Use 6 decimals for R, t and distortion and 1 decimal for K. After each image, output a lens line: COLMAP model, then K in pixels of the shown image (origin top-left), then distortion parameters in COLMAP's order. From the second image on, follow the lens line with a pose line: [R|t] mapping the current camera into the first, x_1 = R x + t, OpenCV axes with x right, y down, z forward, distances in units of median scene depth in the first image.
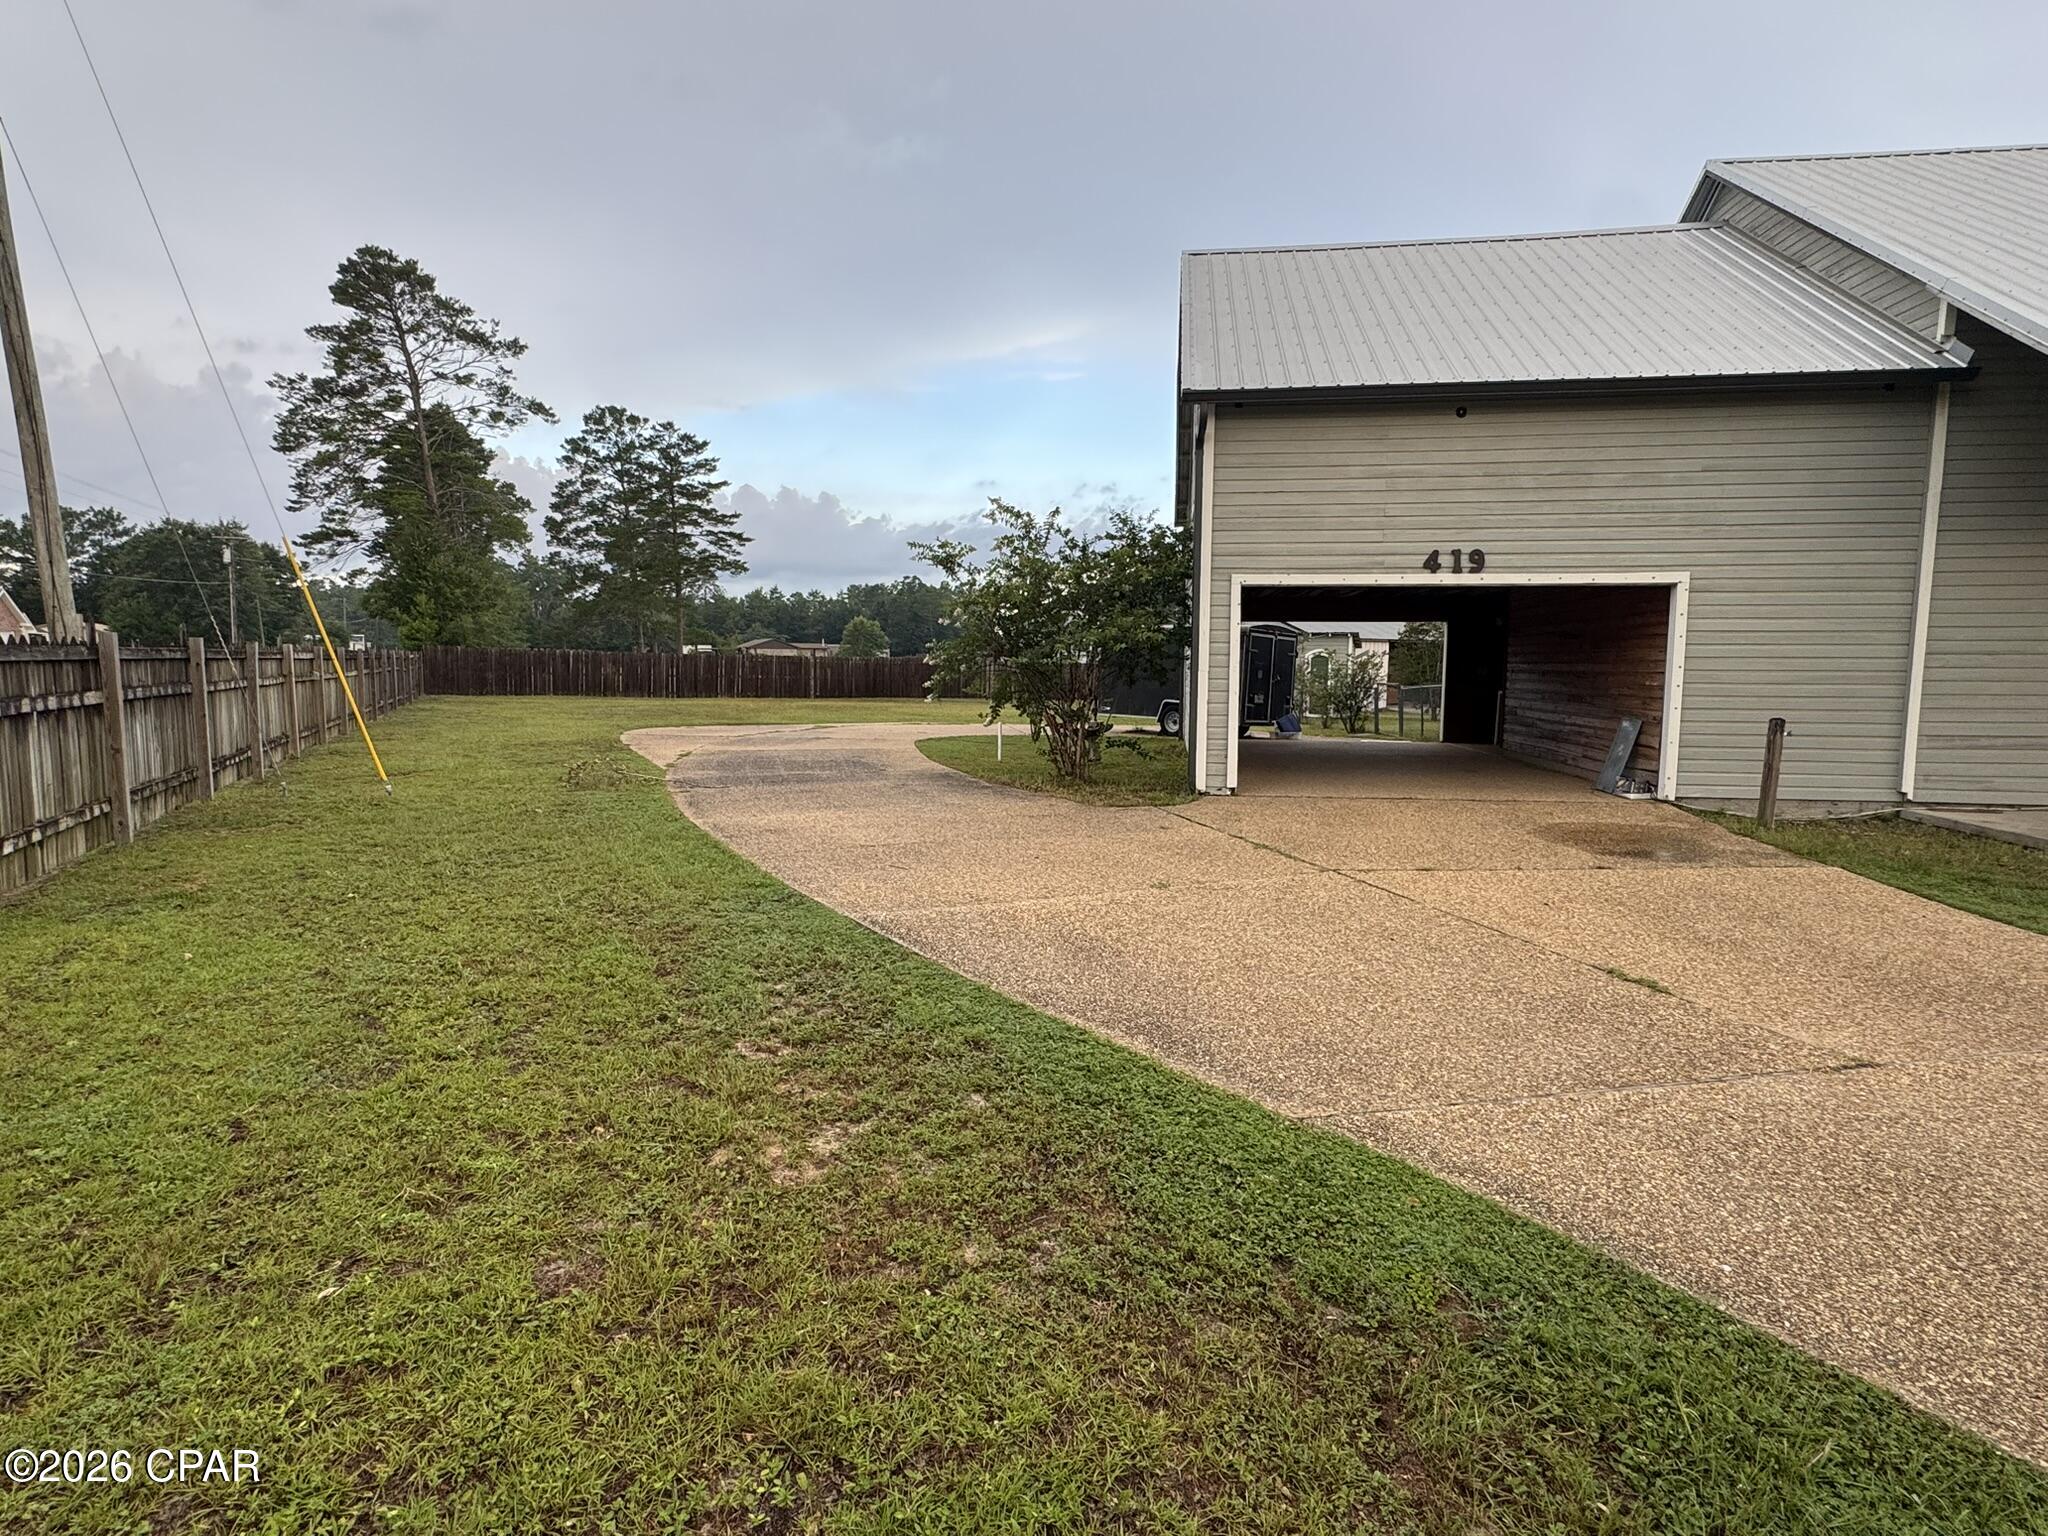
lens RADIAL K [[1053.2, 0, 1022.2], [0, 1053.2, 769.9], [0, 0, 1]] dist [0.004273, -0.002319]
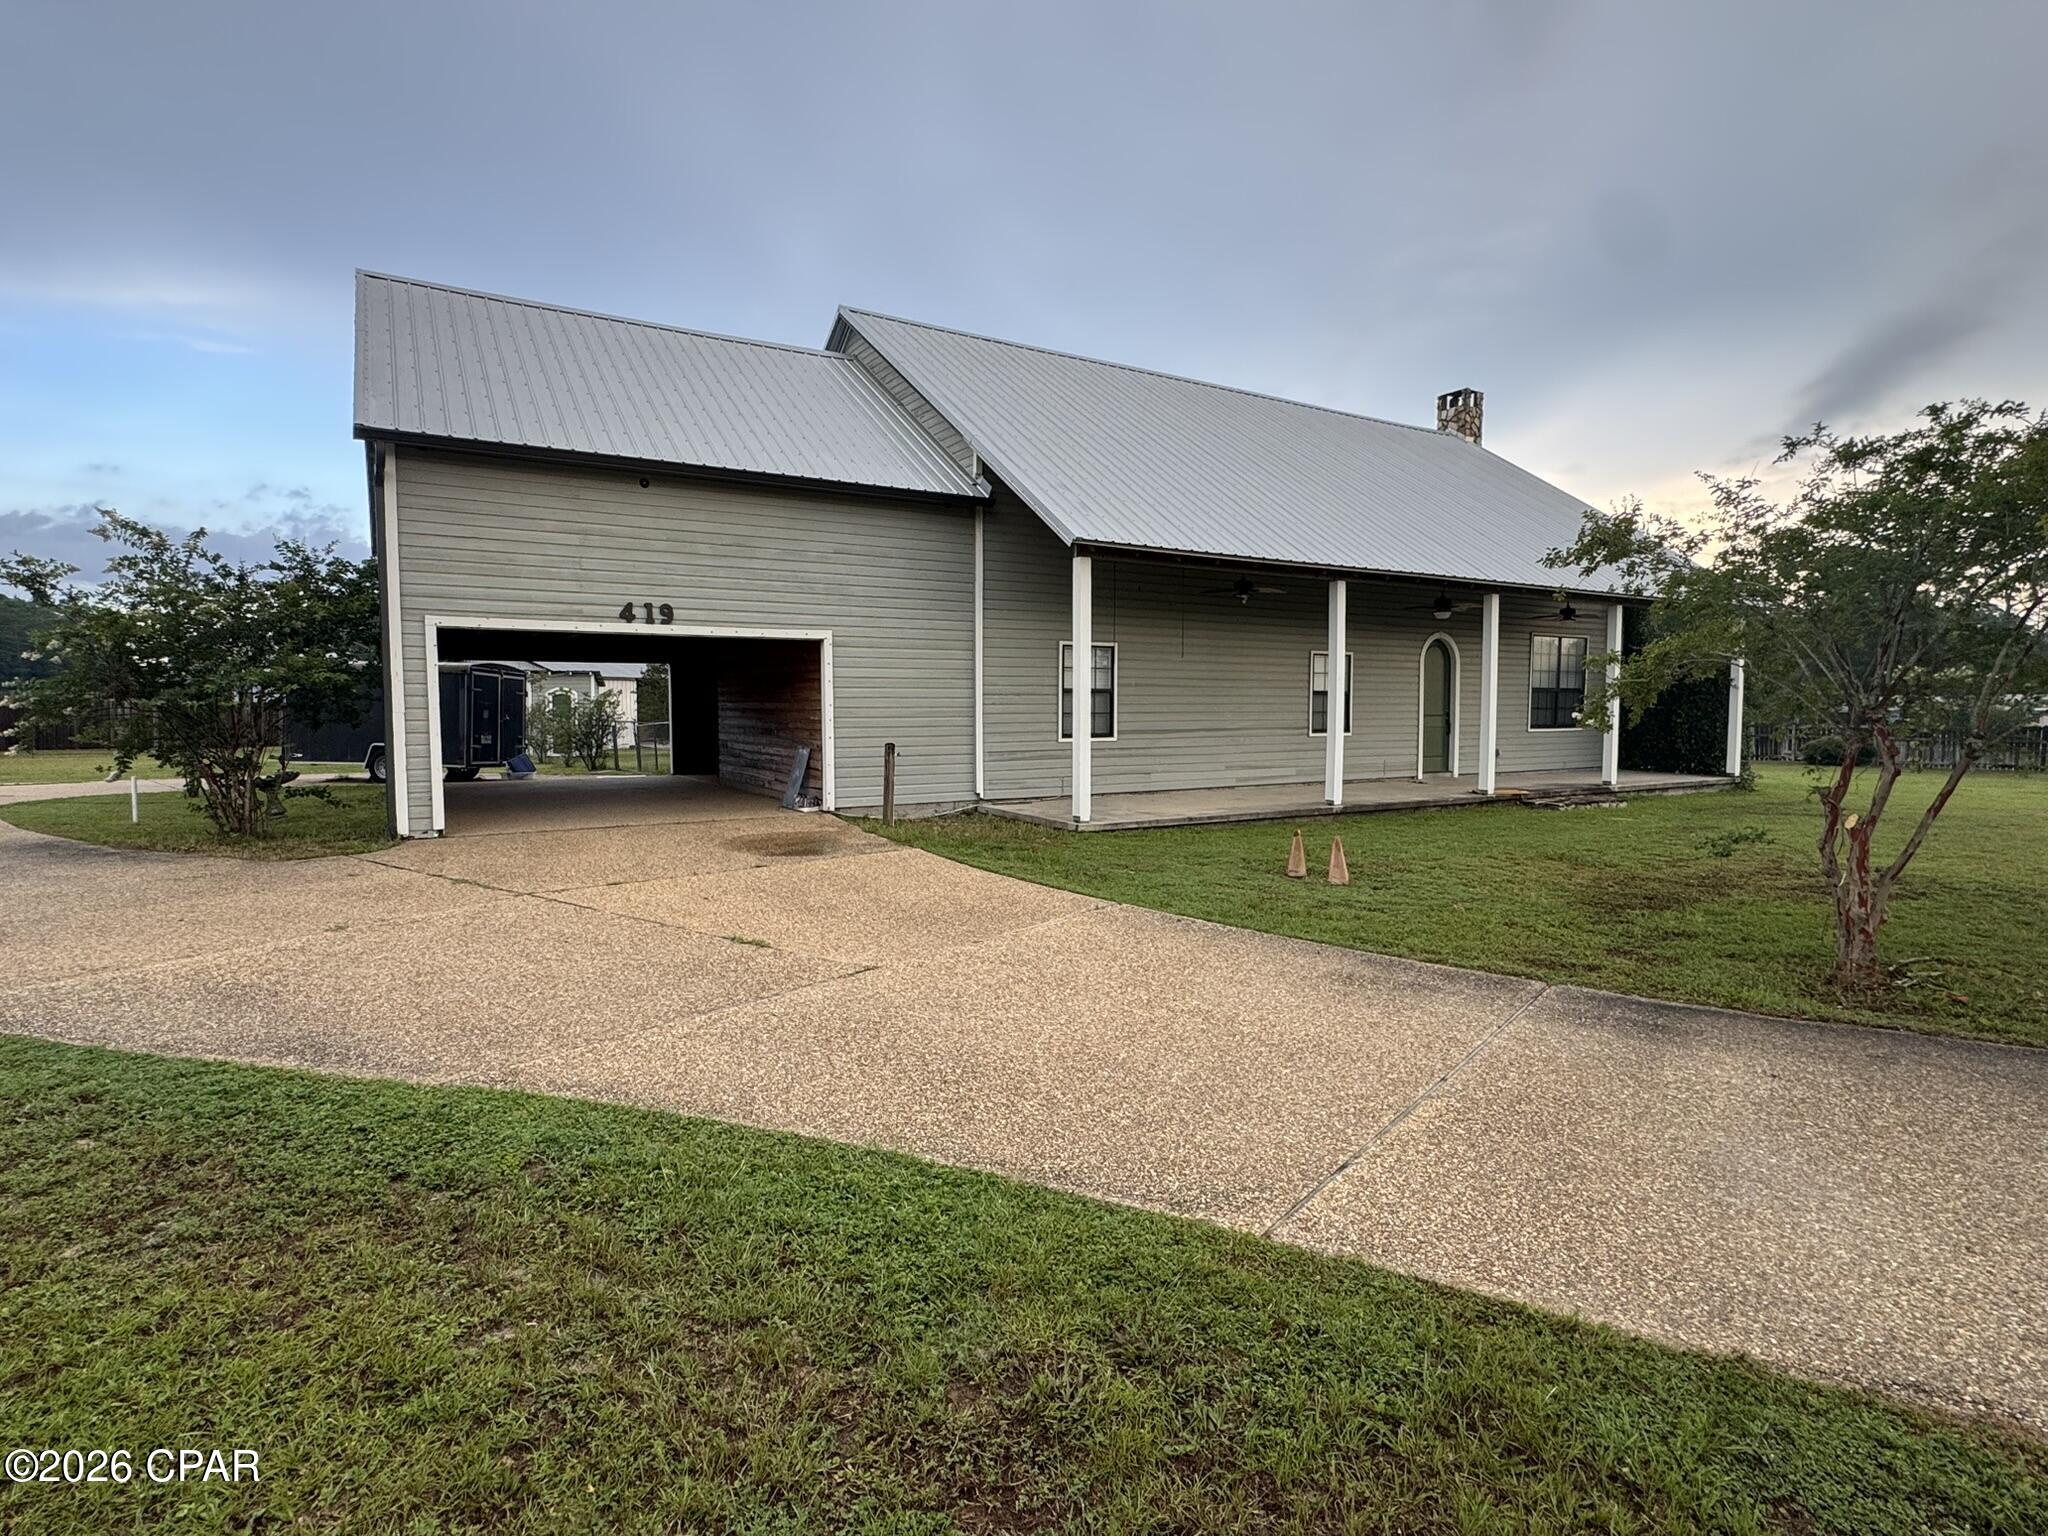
lens RADIAL K [[1053.2, 0, 1030.1], [0, 1053.2, 768.1], [0, 0, 1]] dist [0.004273, -0.002319]
pose [[0.779727, -0.044970, 0.624503, 0.016811], [0.067660, 0.997628, -0.012640, 0.009829], [-0.622453, 0.052109, 0.780920, -0.129990]]
